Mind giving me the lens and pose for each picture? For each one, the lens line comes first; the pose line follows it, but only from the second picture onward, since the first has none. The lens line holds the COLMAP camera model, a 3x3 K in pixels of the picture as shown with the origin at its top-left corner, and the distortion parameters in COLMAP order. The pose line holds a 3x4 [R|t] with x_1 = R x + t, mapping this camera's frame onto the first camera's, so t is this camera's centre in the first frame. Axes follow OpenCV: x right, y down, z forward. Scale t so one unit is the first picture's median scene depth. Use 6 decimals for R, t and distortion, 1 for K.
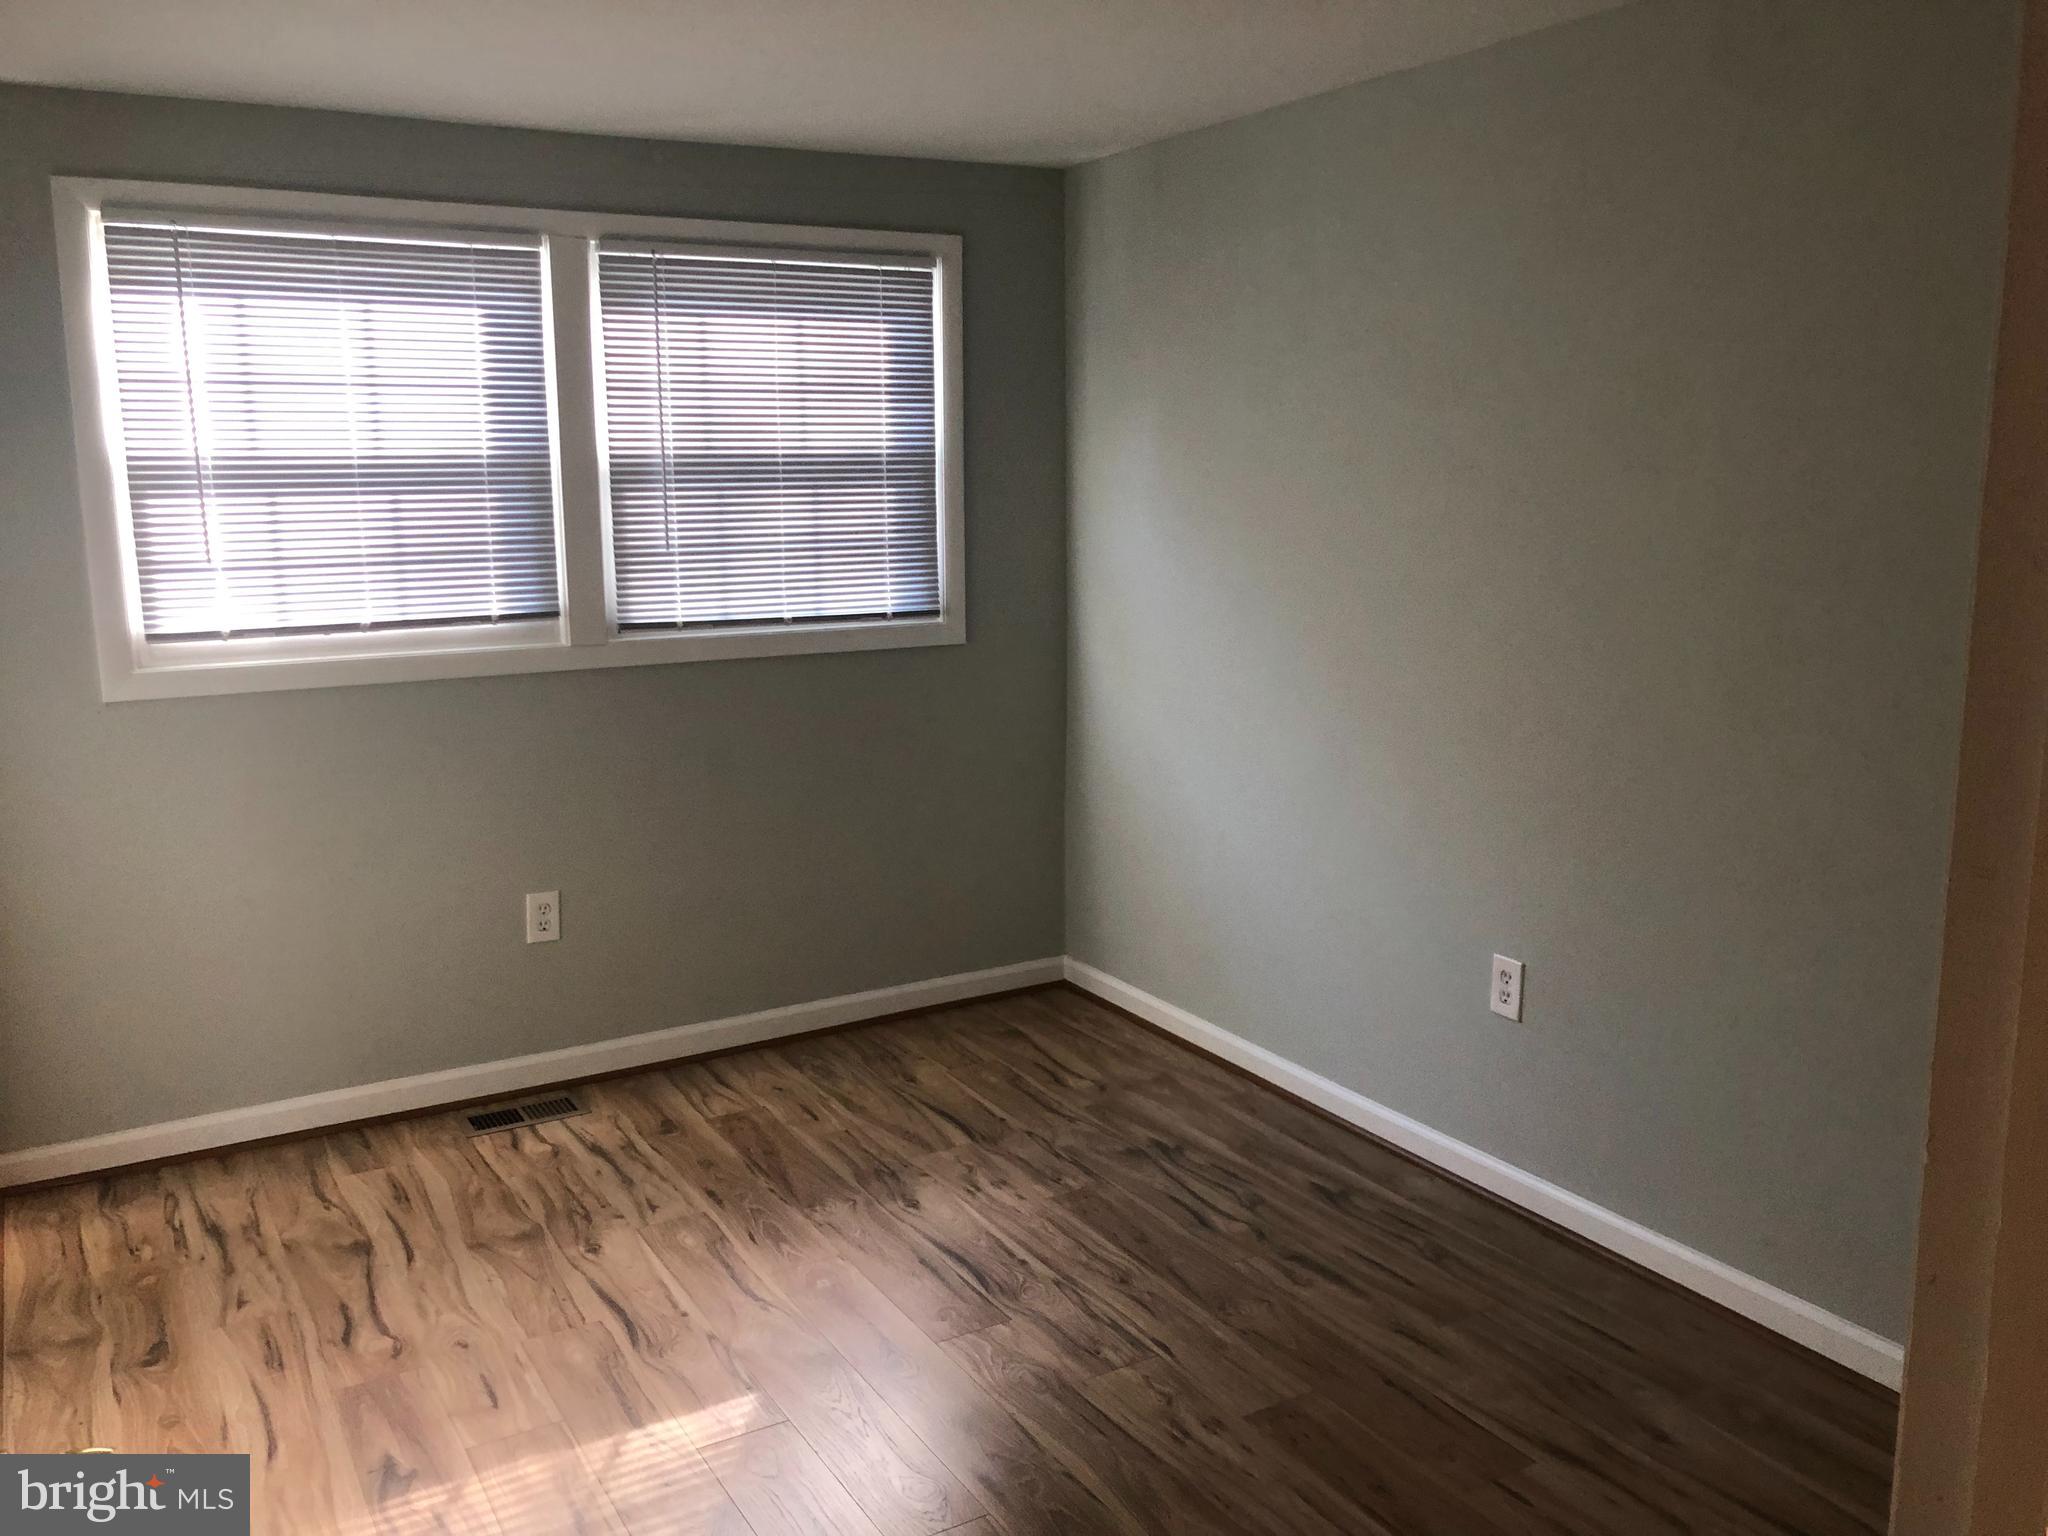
lens RADIAL K [[1685.9, 0, 1024.0], [0, 1685.9, 768.0], [0, 0, 1]] dist [-0.242799, 0.293169]
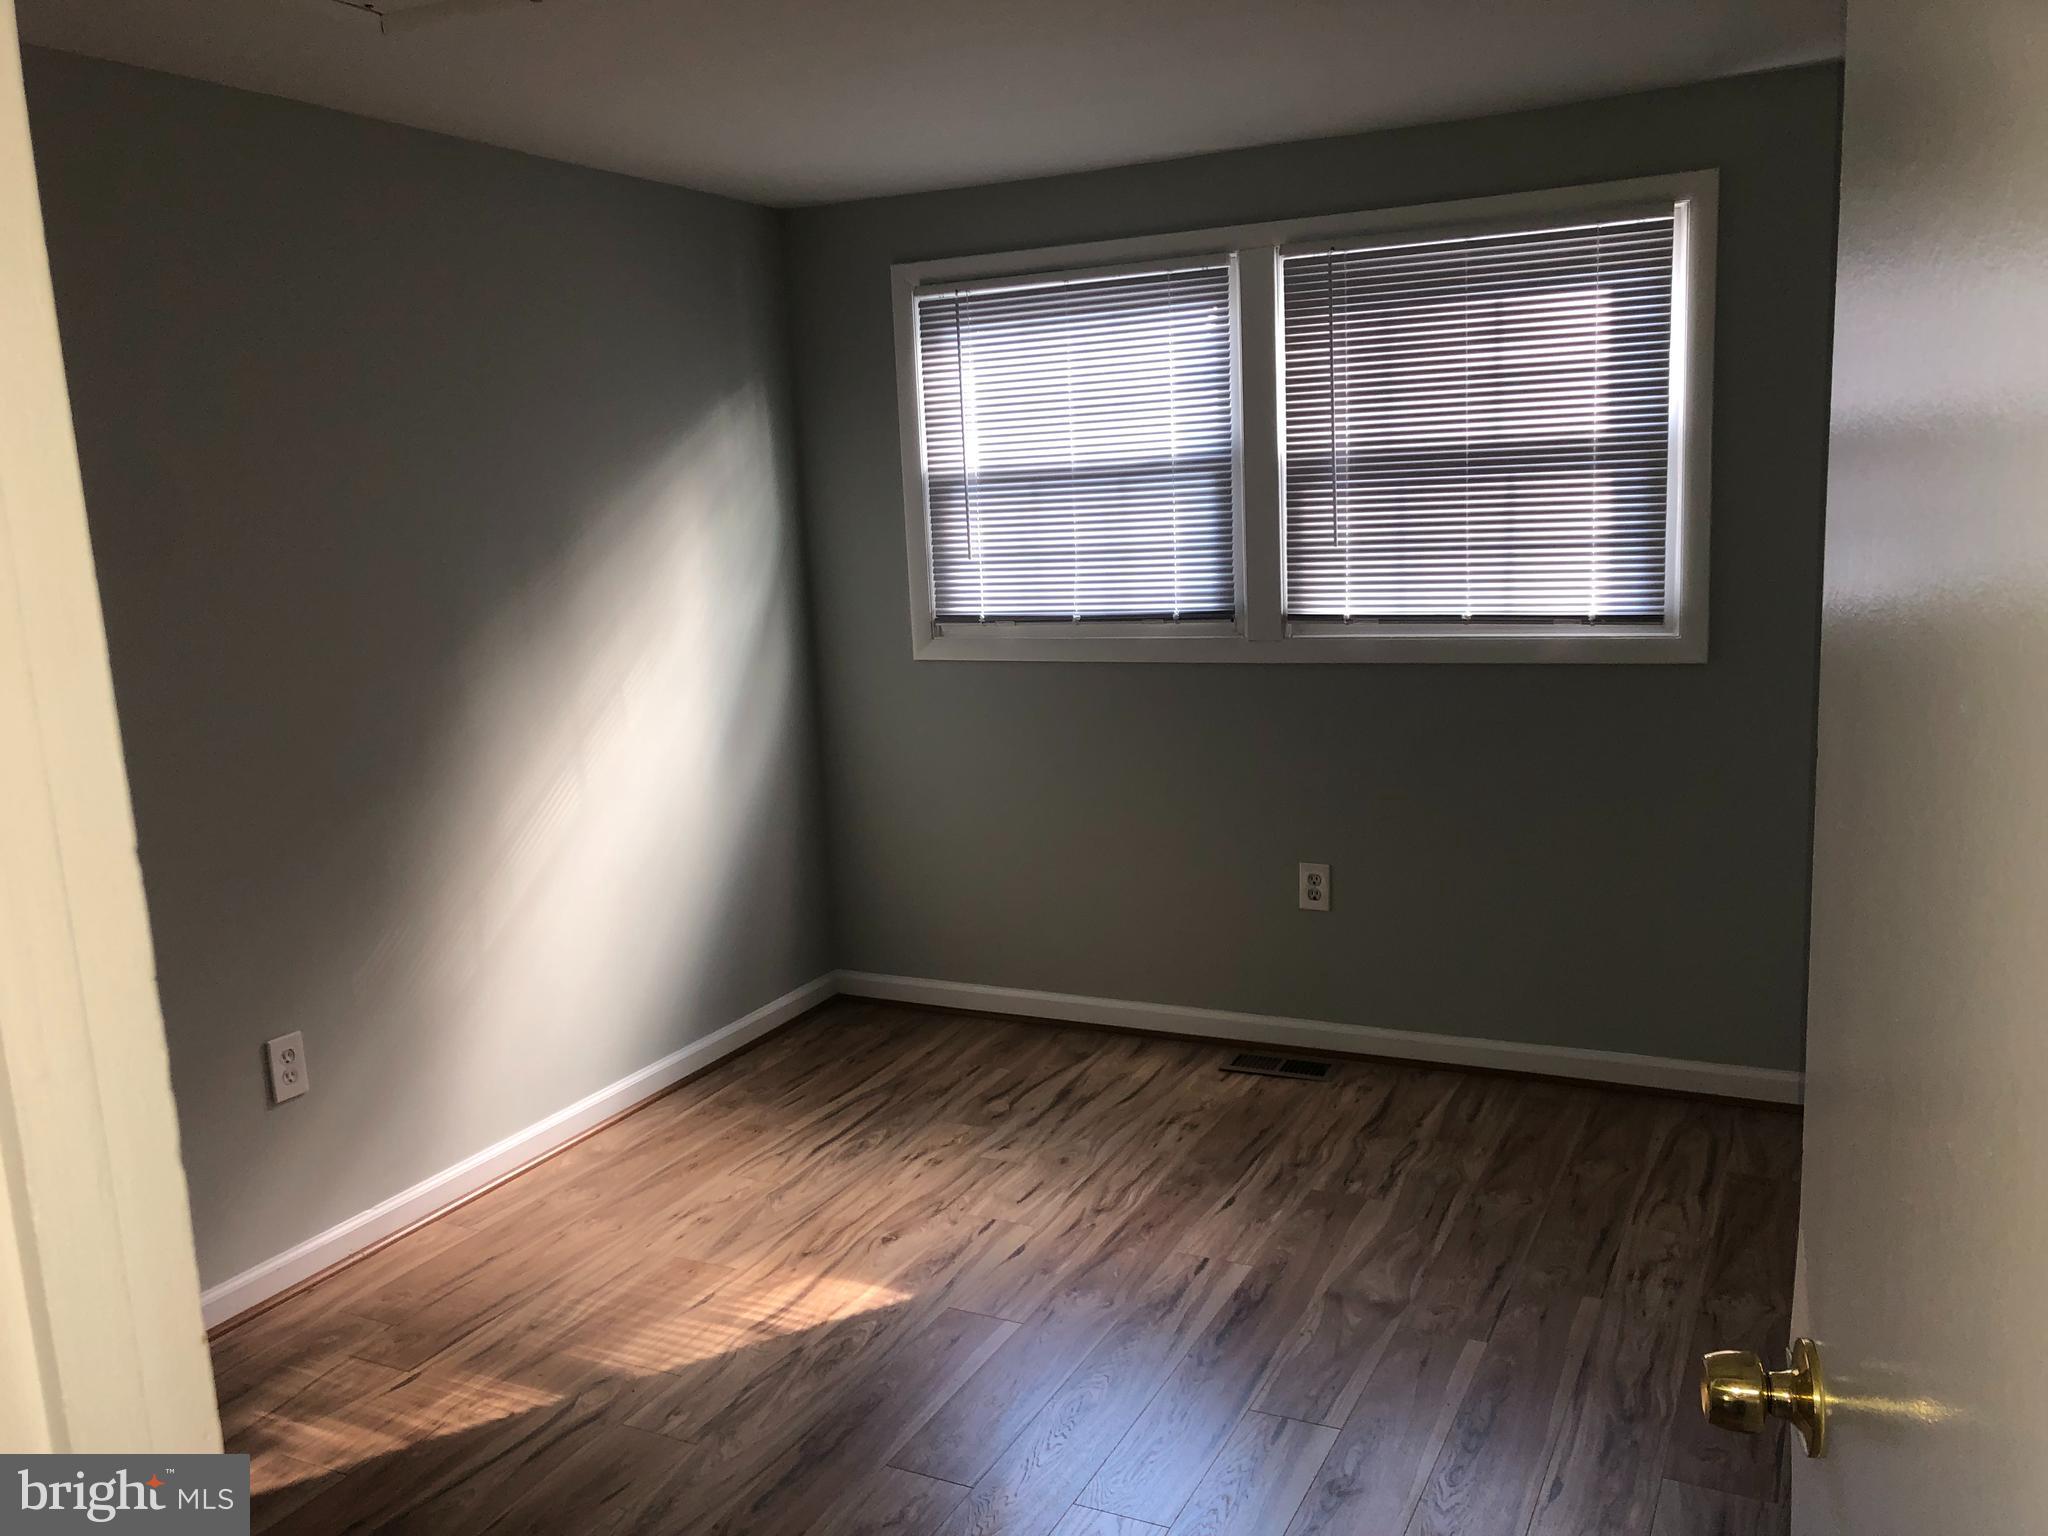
lens RADIAL K [[1642.7, 0, 1024.0], [0, 1642.7, 768.0], [0, 0, 1]] dist [0.007509, -0.000391]
pose [[0.526617, 0.112544, -0.842620, 0.544623], [-0.101208, 0.992449, 0.069303, -0.045138], [0.844057, 0.048783, 0.534030, 0.292498]]
